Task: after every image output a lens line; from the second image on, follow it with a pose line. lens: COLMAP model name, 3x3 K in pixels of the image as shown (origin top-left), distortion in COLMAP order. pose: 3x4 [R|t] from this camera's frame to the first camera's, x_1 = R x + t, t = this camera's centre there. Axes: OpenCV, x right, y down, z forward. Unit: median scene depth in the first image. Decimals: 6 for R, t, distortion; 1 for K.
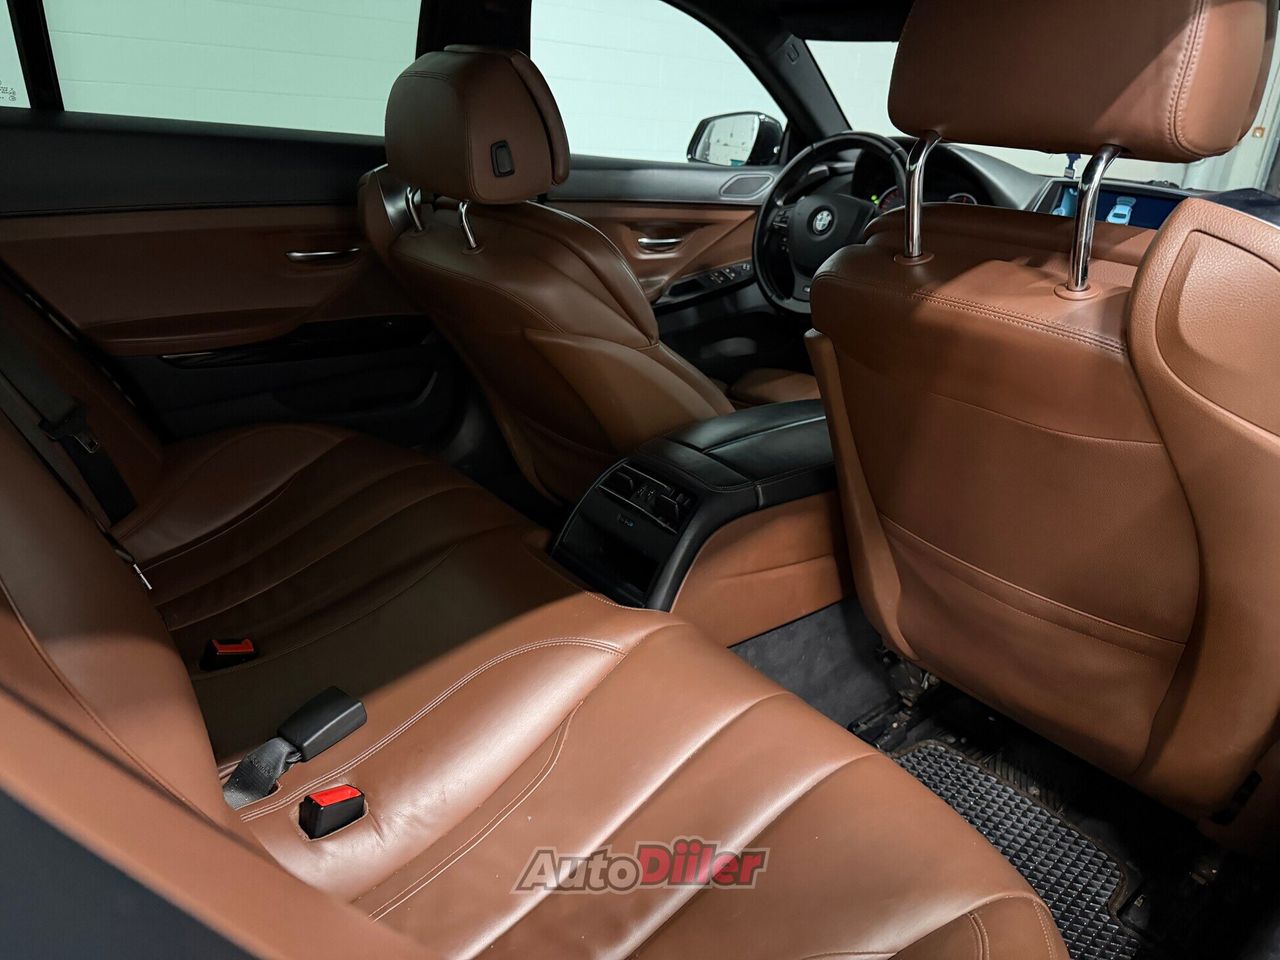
lens RADIAL K [[881.6, 0, 639.4], [0, 881.6, 501.6], [0, 0, 1]] dist [0.092324, -0.139153]
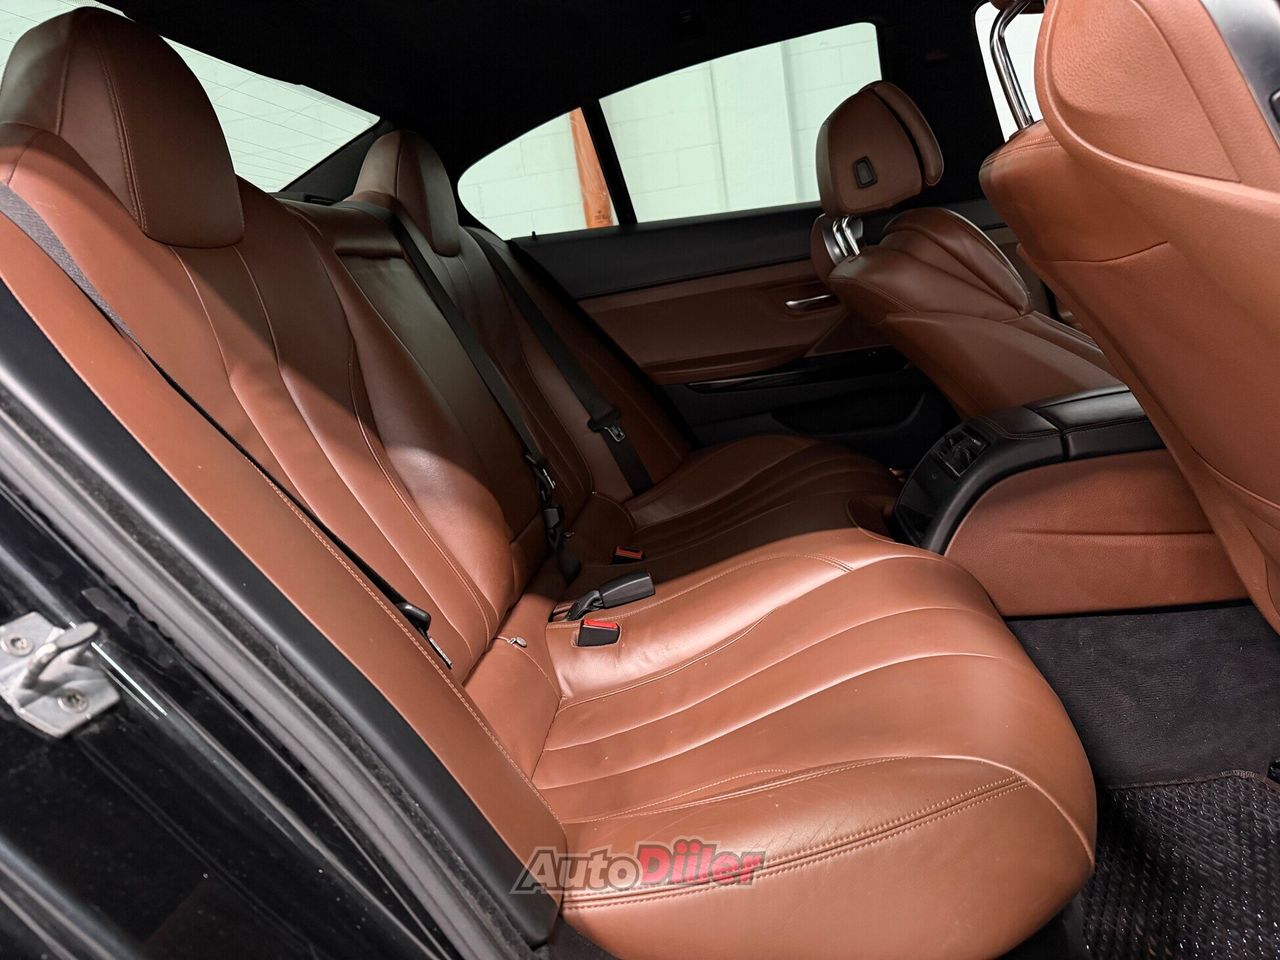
lens RADIAL K [[881.6, 0, 639.4], [0, 881.6, 501.6], [0, 0, 1]] dist [0.092324, -0.139153]
pose [[0.674776, 0.005007, -0.738005, 0.480984], [-0.111715, 0.989147, -0.095433, 0.176075], [0.729518, 0.146843, 0.668013, 0.059842]]
